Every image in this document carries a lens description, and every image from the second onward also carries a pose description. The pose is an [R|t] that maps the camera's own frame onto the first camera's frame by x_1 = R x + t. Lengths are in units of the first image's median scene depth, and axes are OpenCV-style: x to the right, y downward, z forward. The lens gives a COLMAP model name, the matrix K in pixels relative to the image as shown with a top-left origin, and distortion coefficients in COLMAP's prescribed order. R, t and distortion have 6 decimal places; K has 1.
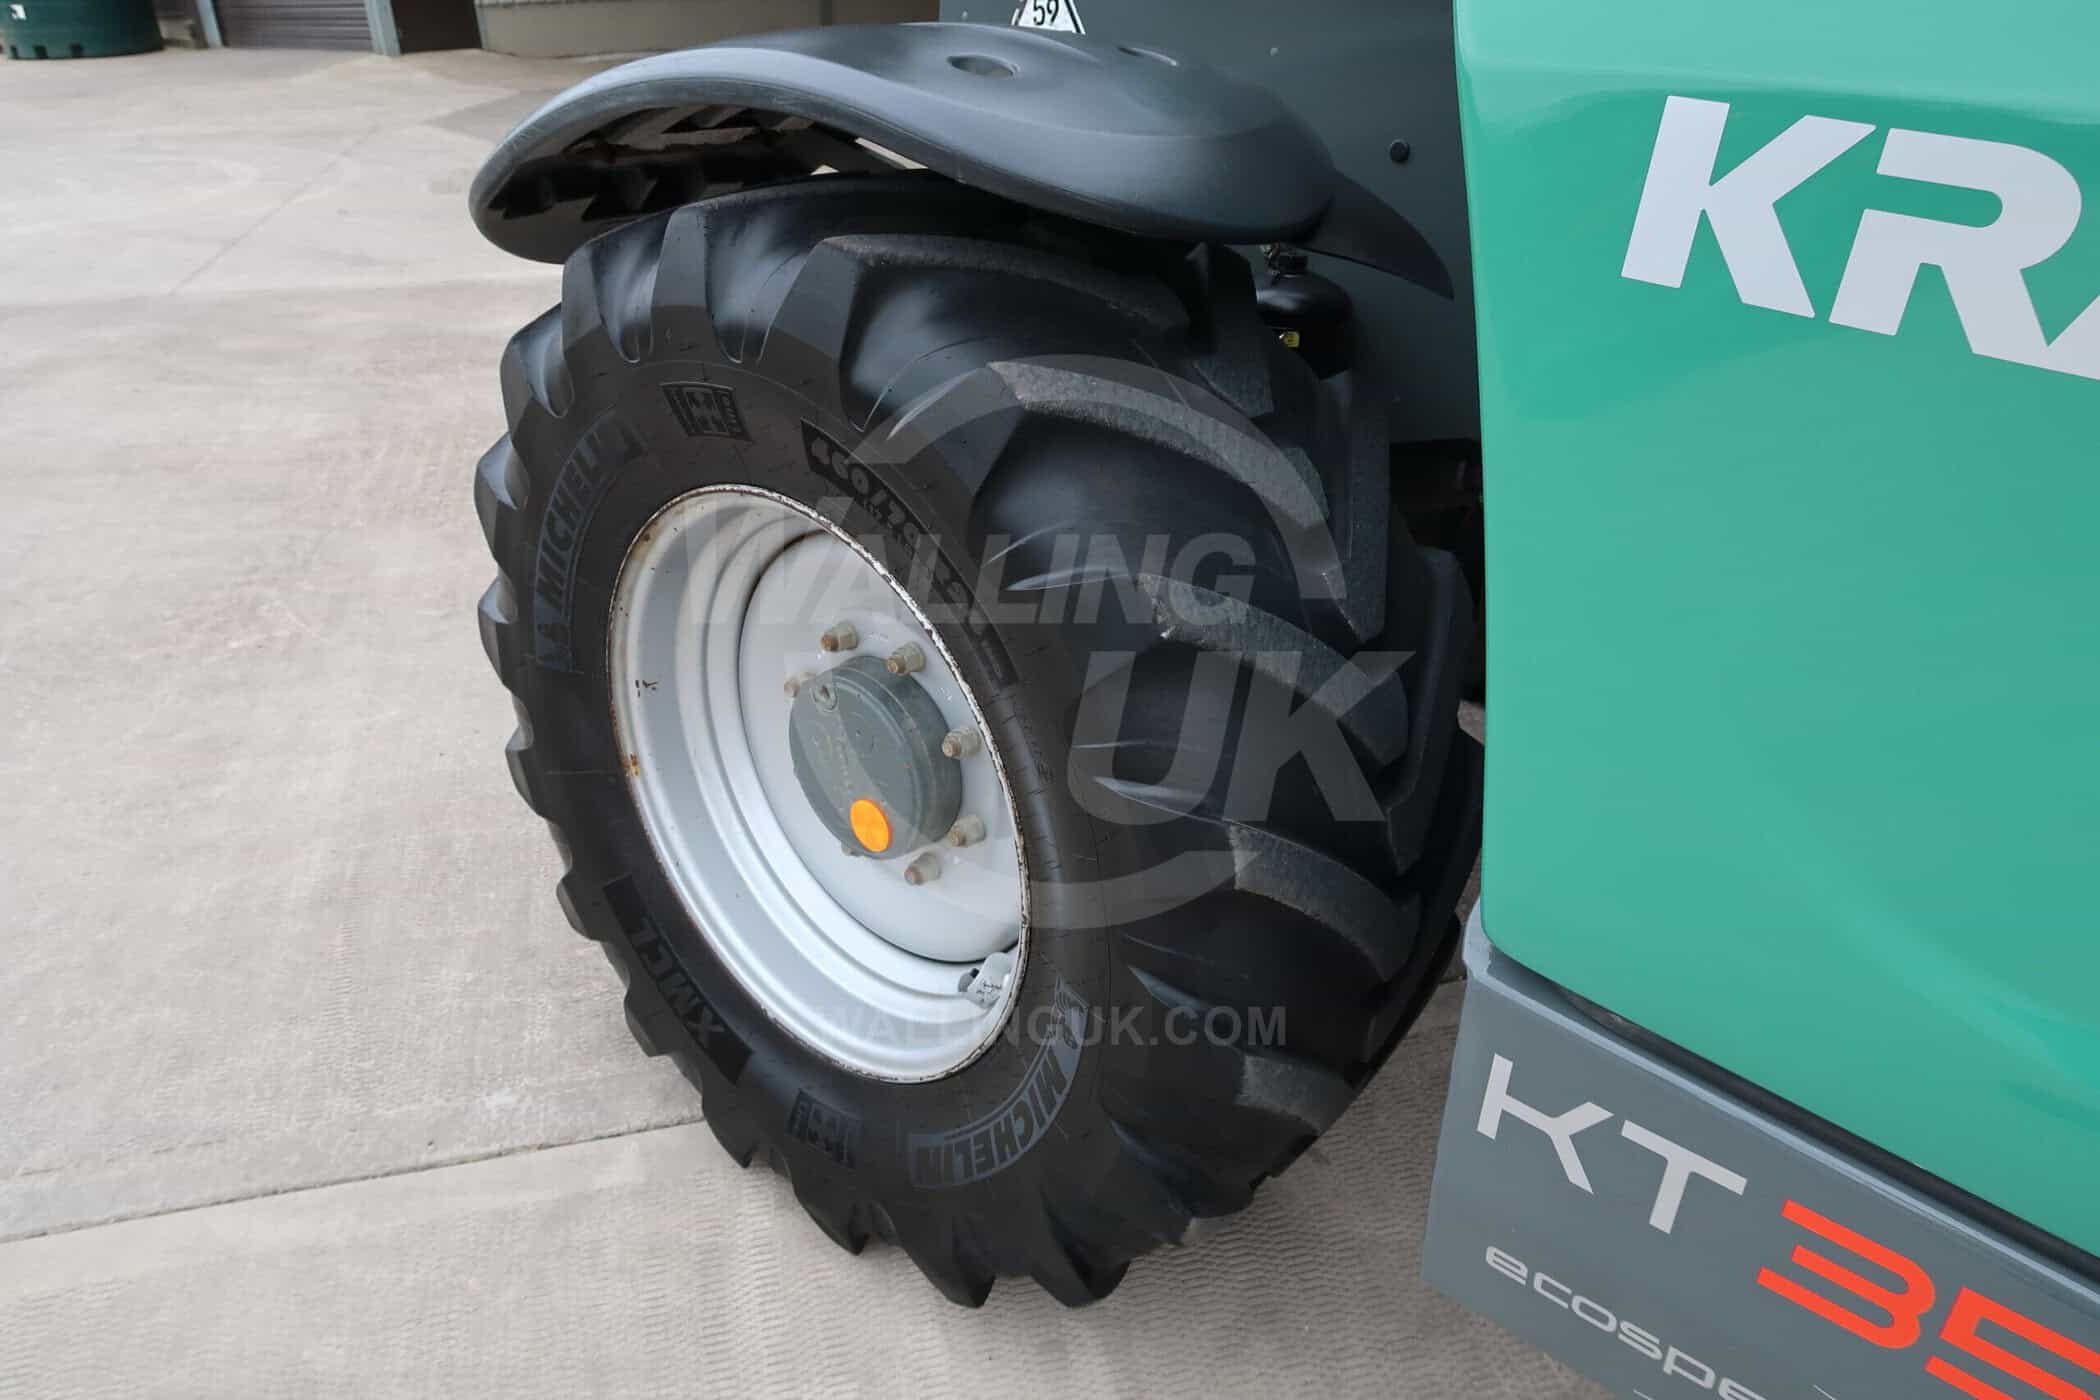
lens RADIAL K [[1456.3, 0, 1034.6], [0, 1456.3, 699.1], [0, 0, 1]] dist [-0.028983, 0.012356]
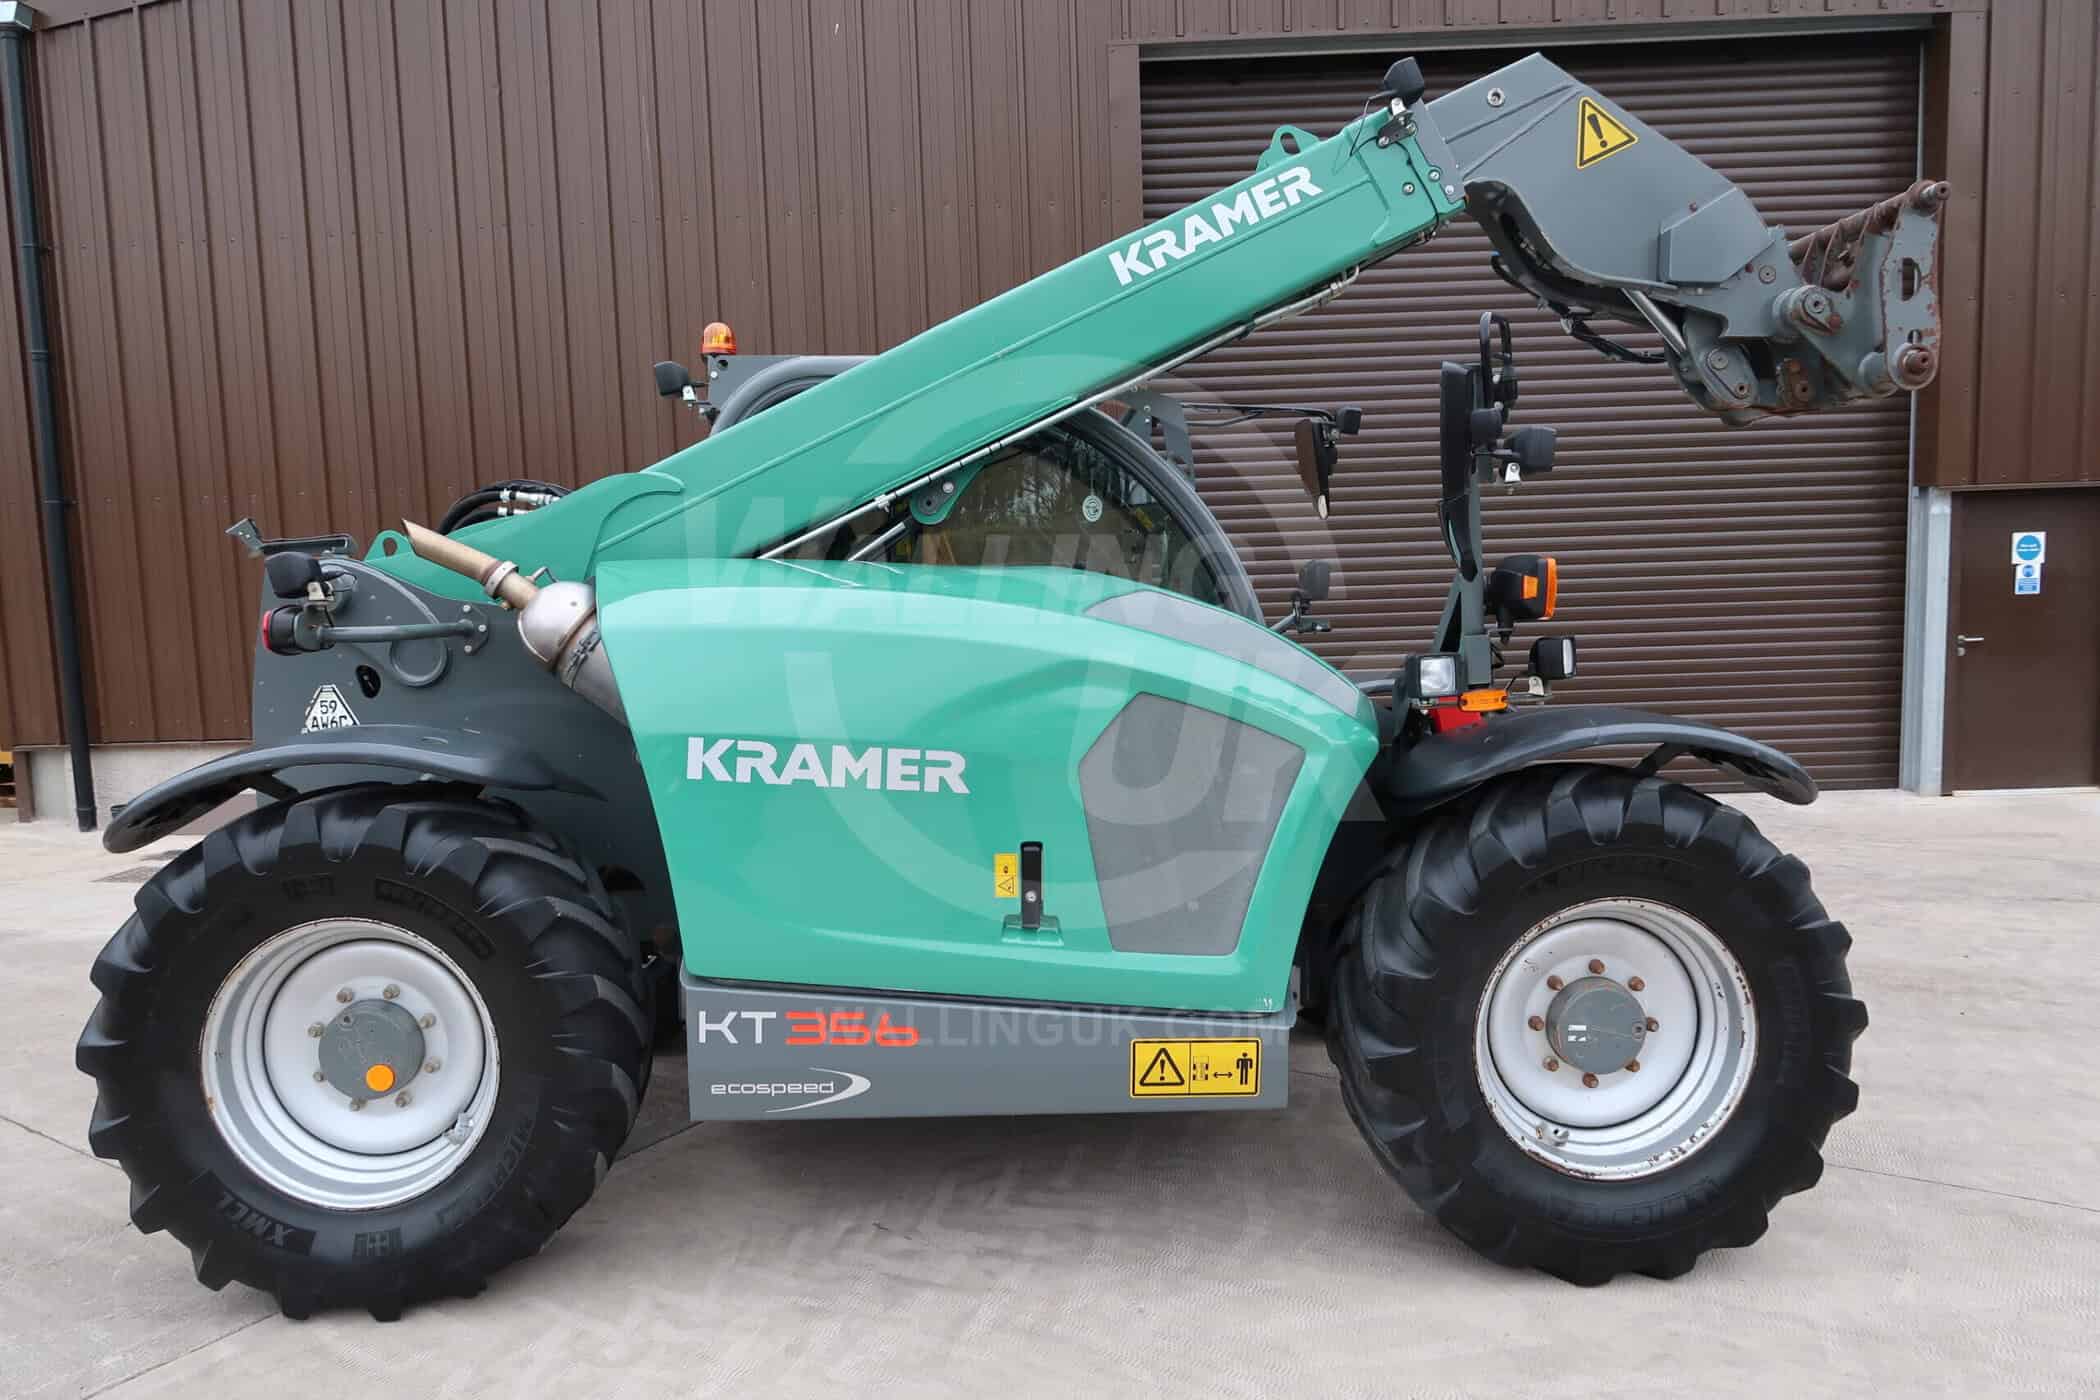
lens RADIAL K [[1456.3, 0, 1047.3], [0, 1456.3, 703.0], [0, 0, 1]] dist [-0.028983, 0.012356]
pose [[0.725579, -0.067440, 0.684826, -1.142714], [0.319584, 0.914377, -0.248557, 0.592634], [-0.609427, 0.399207, 0.685006, -1.739126]]
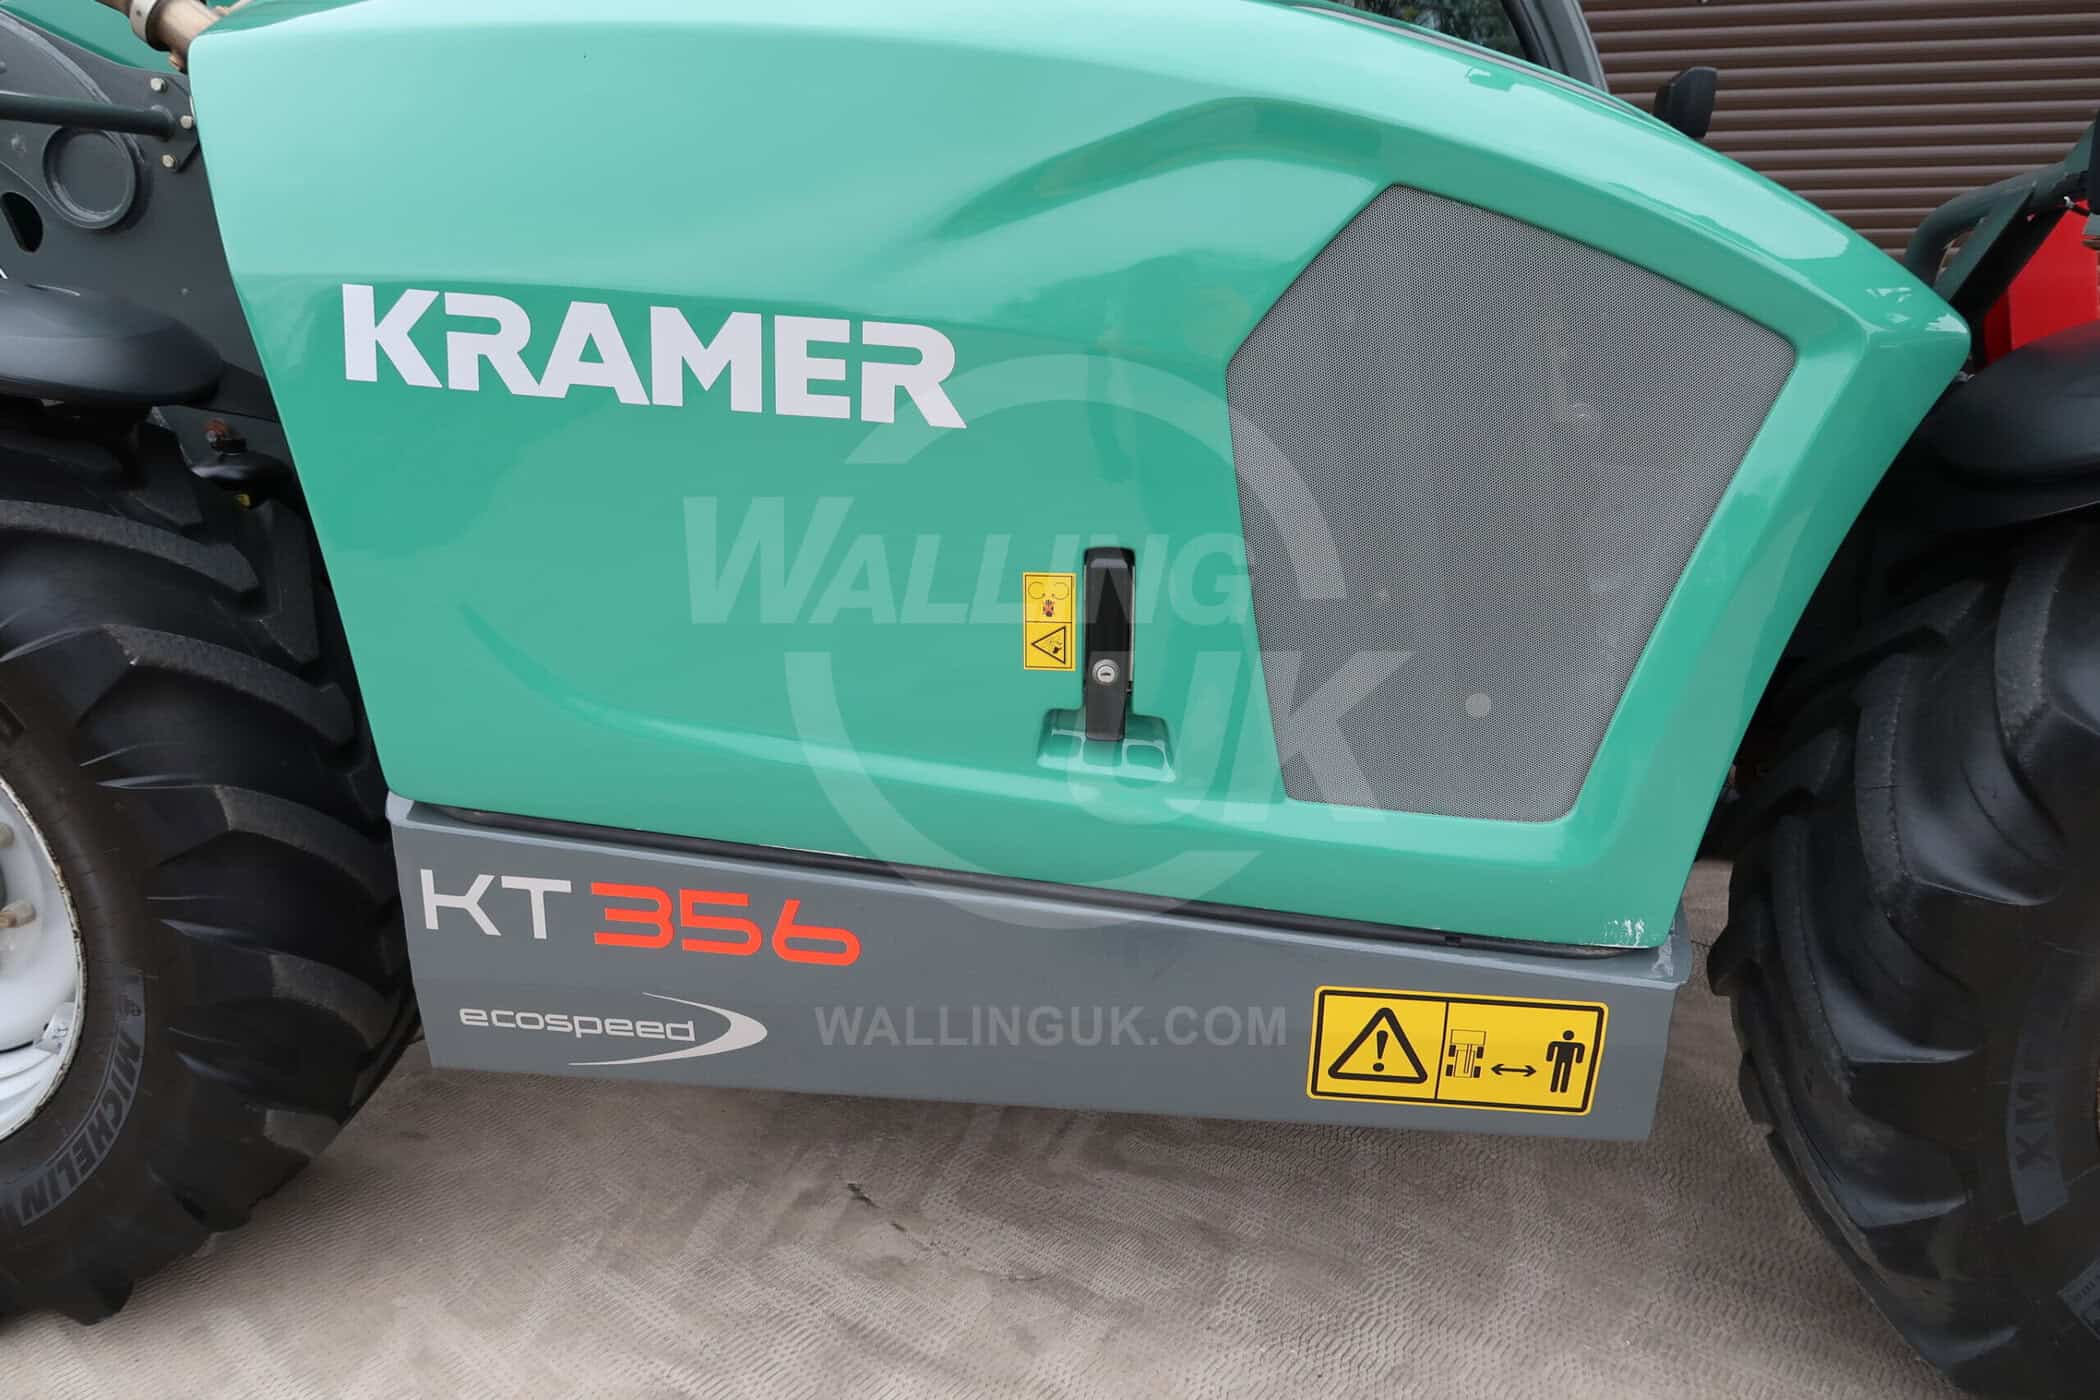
lens RADIAL K [[1456.3, 0, 1043.9], [0, 1456.3, 697.0], [0, 0, 1]] dist [-0.028983, 0.012356]
pose [[0.817601, -0.175829, 0.548281, 0.037006], [0.261724, 0.961663, -0.081888, 0.328835], [-0.512863, 0.210450, 0.832275, -0.617049]]
